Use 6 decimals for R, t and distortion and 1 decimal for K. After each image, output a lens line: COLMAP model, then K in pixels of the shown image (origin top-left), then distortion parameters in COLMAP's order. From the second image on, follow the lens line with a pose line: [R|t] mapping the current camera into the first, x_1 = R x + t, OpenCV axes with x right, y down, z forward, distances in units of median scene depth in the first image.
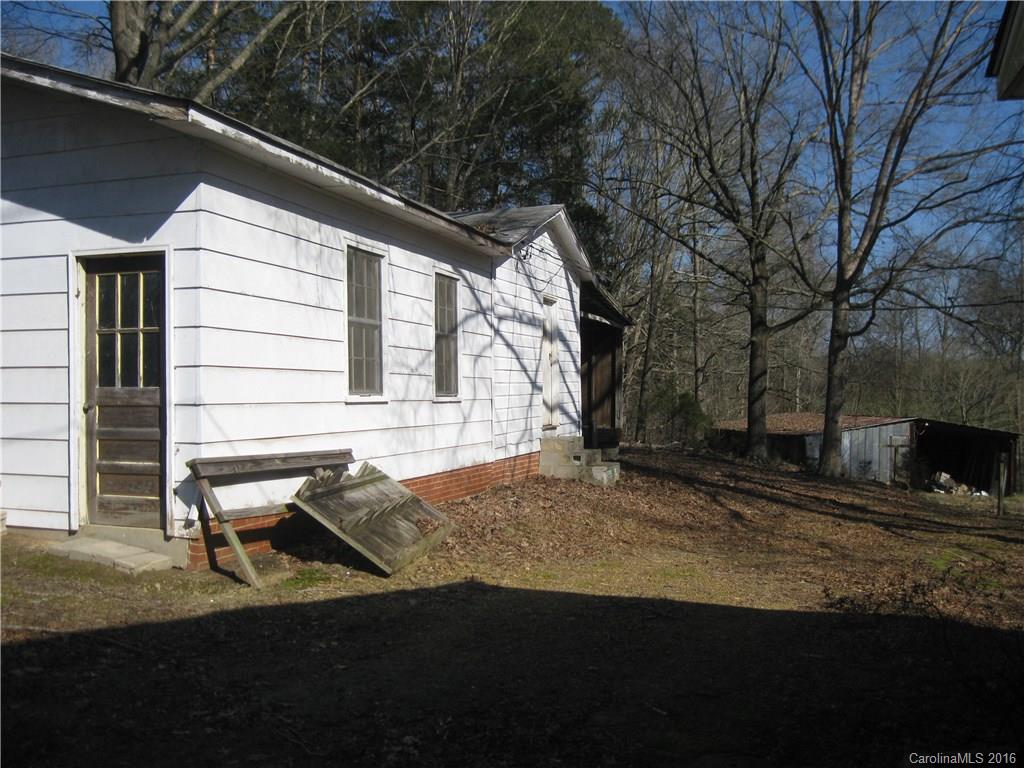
lens RADIAL K [[1049.7, 0, 512.0], [0, 1049.7, 384.0], [0, 0, 1]] dist [-0.100686, 0.024638]
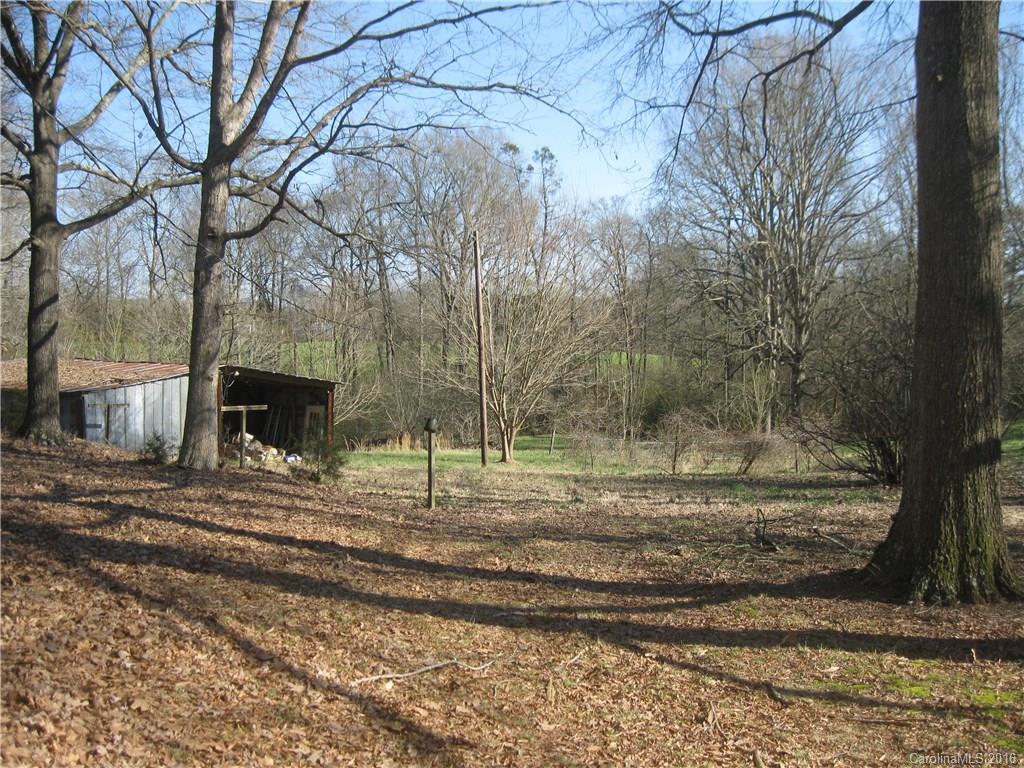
lens RADIAL K [[1049.7, 0, 512.0], [0, 1049.7, 384.0], [0, 0, 1]] dist [-0.100686, 0.024638]
pose [[0.723001, -0.028224, 0.690270, 0.017361], [-0.011697, 0.998522, 0.053079, 0.004038], [-0.690748, -0.046450, 0.721602, 0.375061]]
